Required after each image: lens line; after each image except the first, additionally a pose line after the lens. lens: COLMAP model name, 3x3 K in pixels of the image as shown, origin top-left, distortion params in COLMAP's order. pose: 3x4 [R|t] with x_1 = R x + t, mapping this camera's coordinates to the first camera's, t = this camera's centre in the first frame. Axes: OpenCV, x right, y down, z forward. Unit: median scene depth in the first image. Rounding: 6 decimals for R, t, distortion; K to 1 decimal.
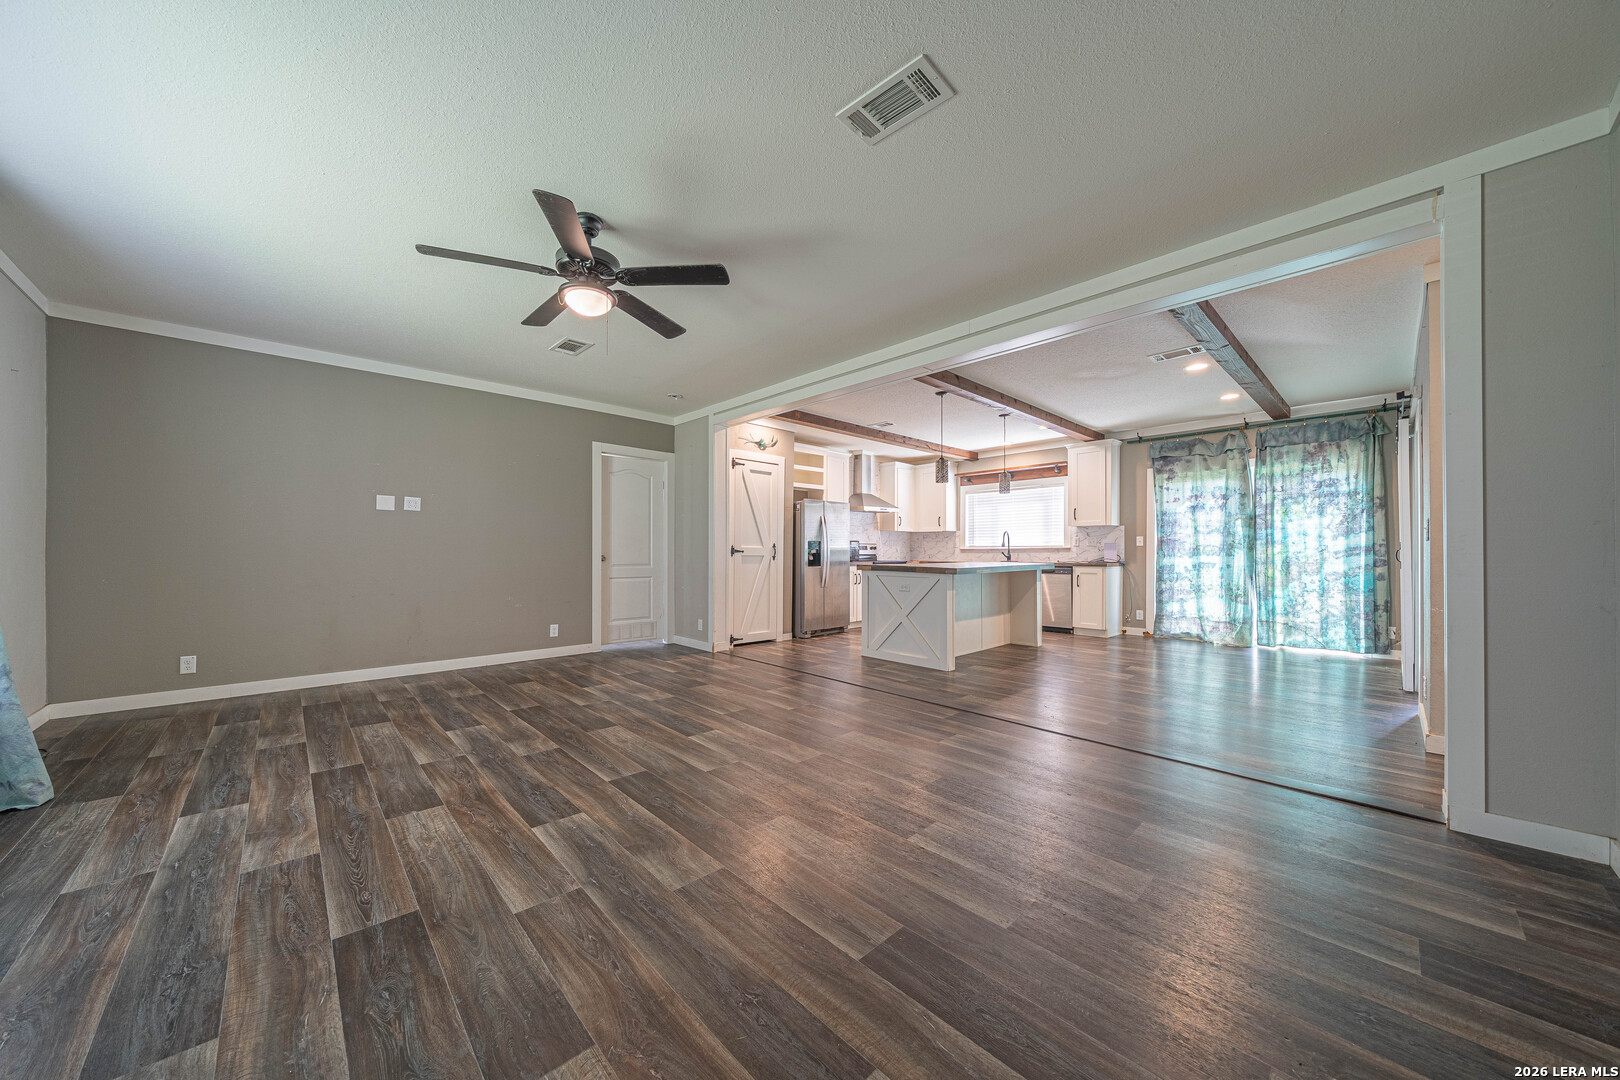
lens RADIAL K [[559.0, 0, 801.3], [0, 559.0, 550.6], [0, 0, 1]] dist [-0.005956, 0.000291]
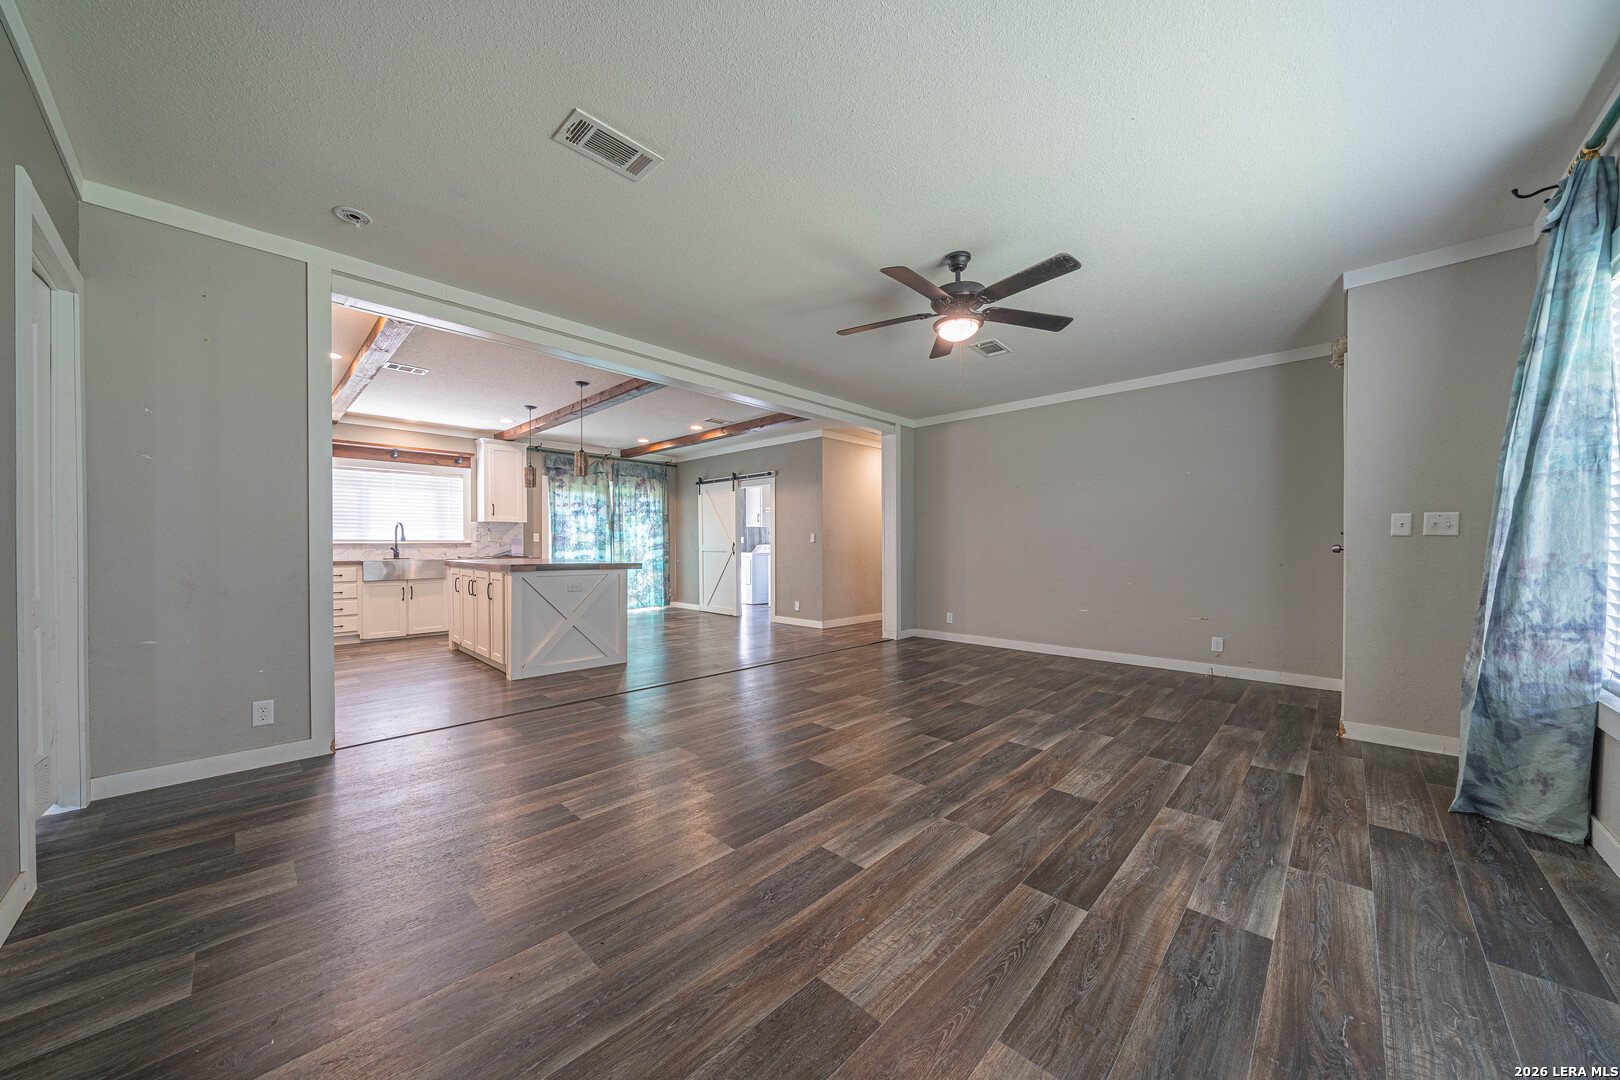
lens RADIAL K [[559.0, 0, 801.3], [0, 559.0, 550.6], [0, 0, 1]] dist [-0.005956, 0.000291]
pose [[-0.045154, -0.009653, 0.998933, -0.698891], [-0.001815, 0.999952, 0.009581, -0.002900], [-0.998978, -0.001381, -0.045170, 0.634886]]
